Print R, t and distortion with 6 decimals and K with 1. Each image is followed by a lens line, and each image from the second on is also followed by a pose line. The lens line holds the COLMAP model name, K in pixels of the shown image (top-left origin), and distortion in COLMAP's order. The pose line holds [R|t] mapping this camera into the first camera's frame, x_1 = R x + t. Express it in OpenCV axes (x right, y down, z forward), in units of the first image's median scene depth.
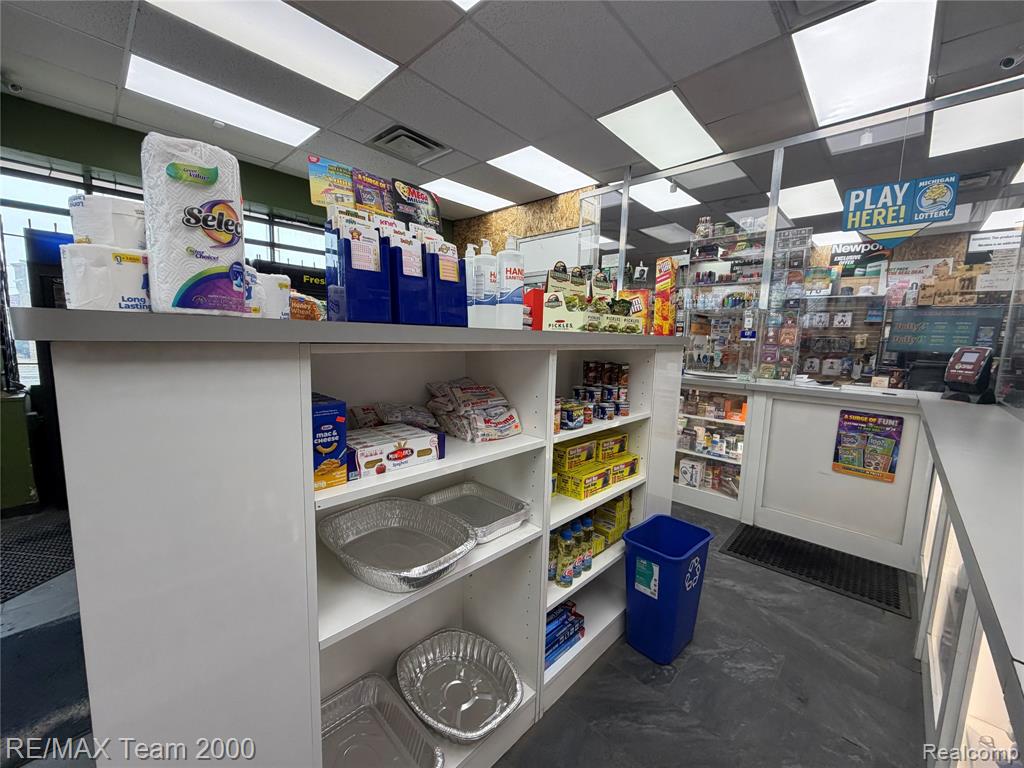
lens RADIAL K [[407.2, 0, 507.1], [0, 407.2, 384.6], [0, 0, 1]] dist [-0.000688, -0.000073]
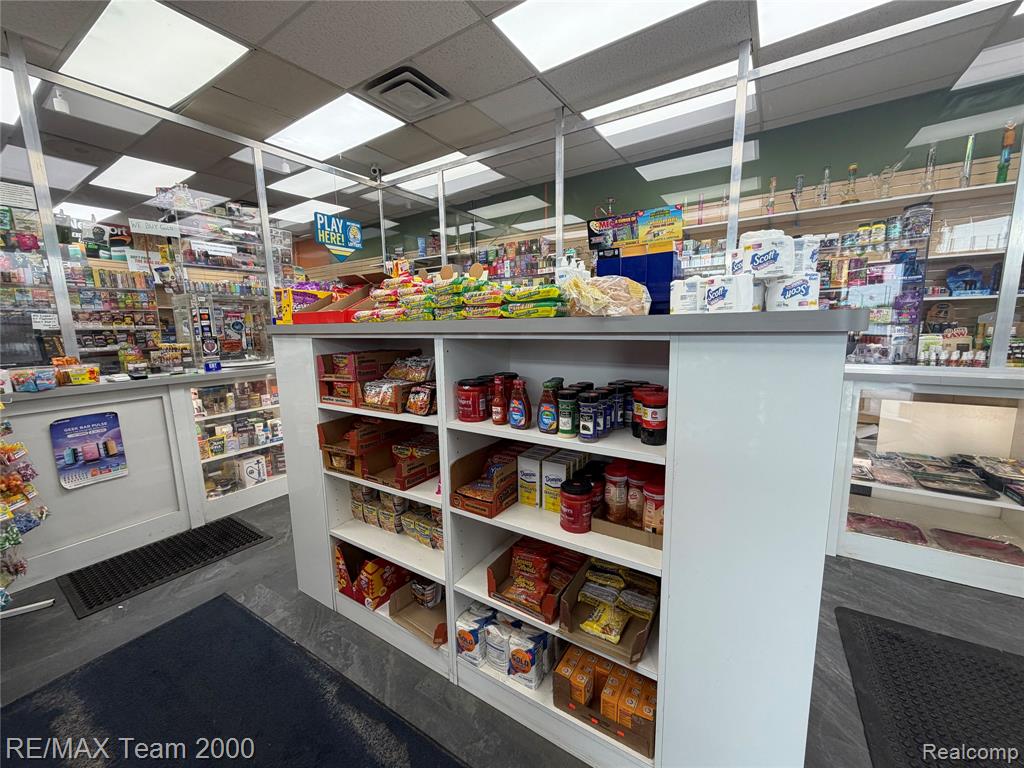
lens RADIAL K [[407.2, 0, 505.0], [0, 407.2, 385.1], [0, 0, 1]] dist [-0.000688, -0.000073]
pose [[-0.177337, -0.170517, 0.969265, -0.420460], [0.132705, 0.971738, 0.195232, -0.064320], [-0.975162, 0.163248, -0.149697, 0.431813]]
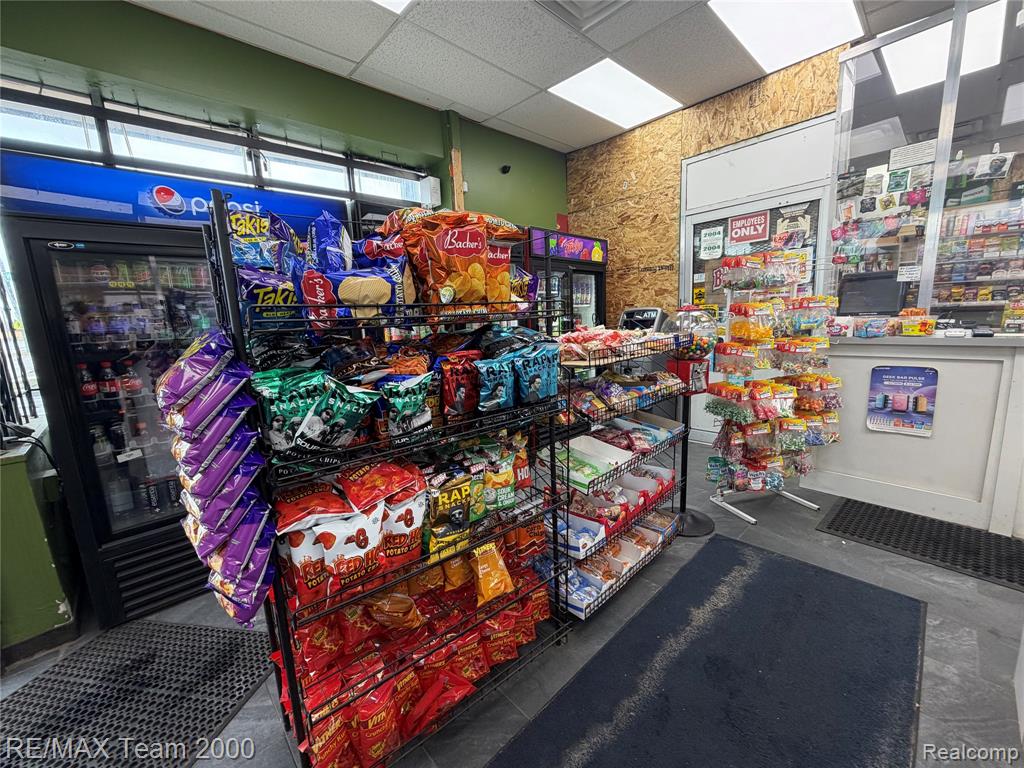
lens RADIAL K [[407.2, 0, 512.6], [0, 407.2, 384.4], [0, 0, 1]] dist [-0.000688, -0.000073]
pose [[0.995182, -0.062671, -0.075397, -0.288569], [0.066865, 0.996275, 0.054451, -0.033929], [0.071704, -0.059231, 0.995666, 0.308690]]
